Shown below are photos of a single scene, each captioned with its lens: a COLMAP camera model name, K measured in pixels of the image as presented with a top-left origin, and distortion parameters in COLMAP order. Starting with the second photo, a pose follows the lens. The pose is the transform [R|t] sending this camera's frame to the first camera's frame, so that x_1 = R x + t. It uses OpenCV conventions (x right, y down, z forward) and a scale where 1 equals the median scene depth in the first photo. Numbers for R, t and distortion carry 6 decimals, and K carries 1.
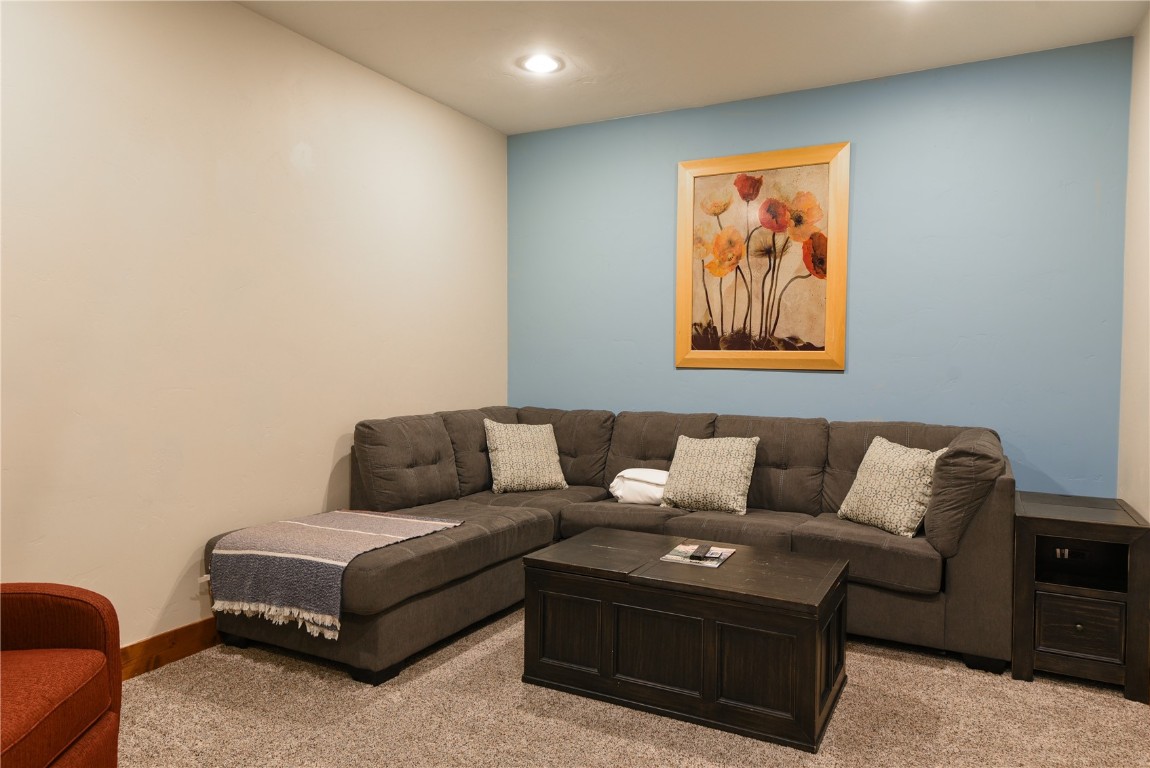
lens RADIAL K [[779.9, 0, 574.9], [0, 779.9, 377.6], [0, 0, 1]] dist [0.056330, 0.001970]
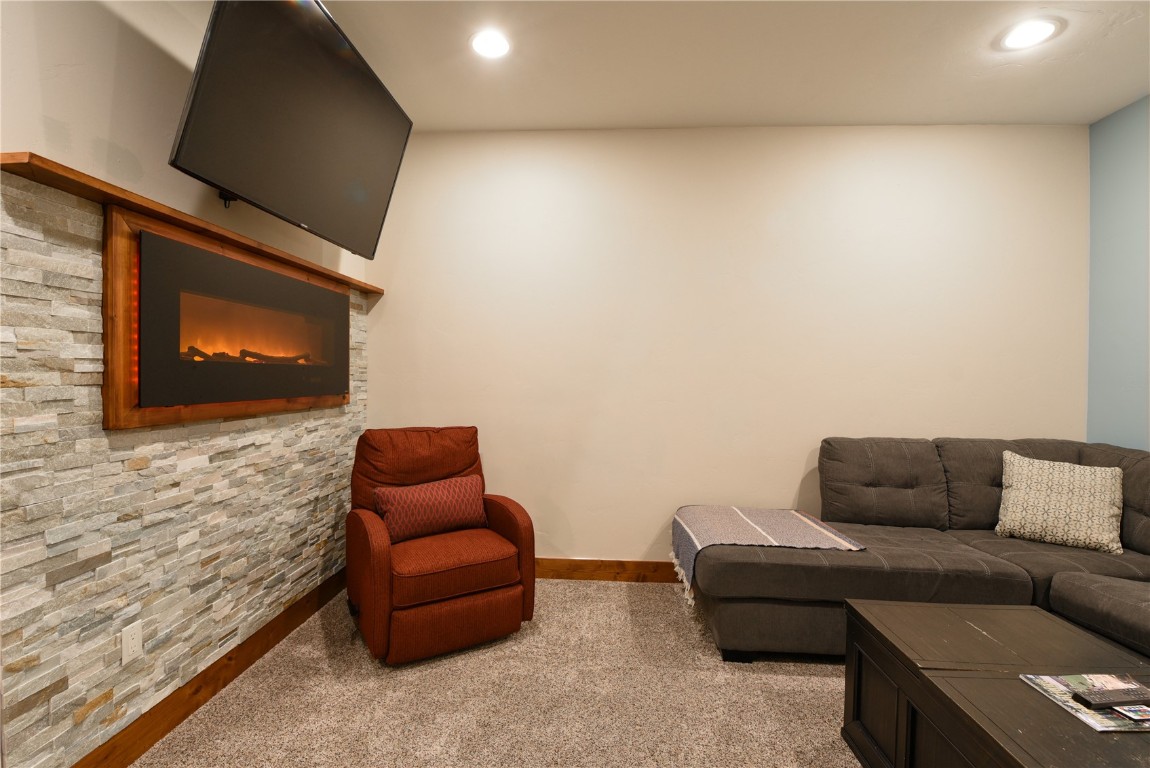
lens RADIAL K [[536.4, 0, 573.9], [0, 536.4, 386.7], [0, 0, 1]] dist [-0.002722, -0.001923]
pose [[0.416472, 0.008638, -0.909107, 0.263771], [-0.031850, 0.999480, -0.005094, -0.001759], [0.908590, 0.031076, 0.416531, 0.325888]]
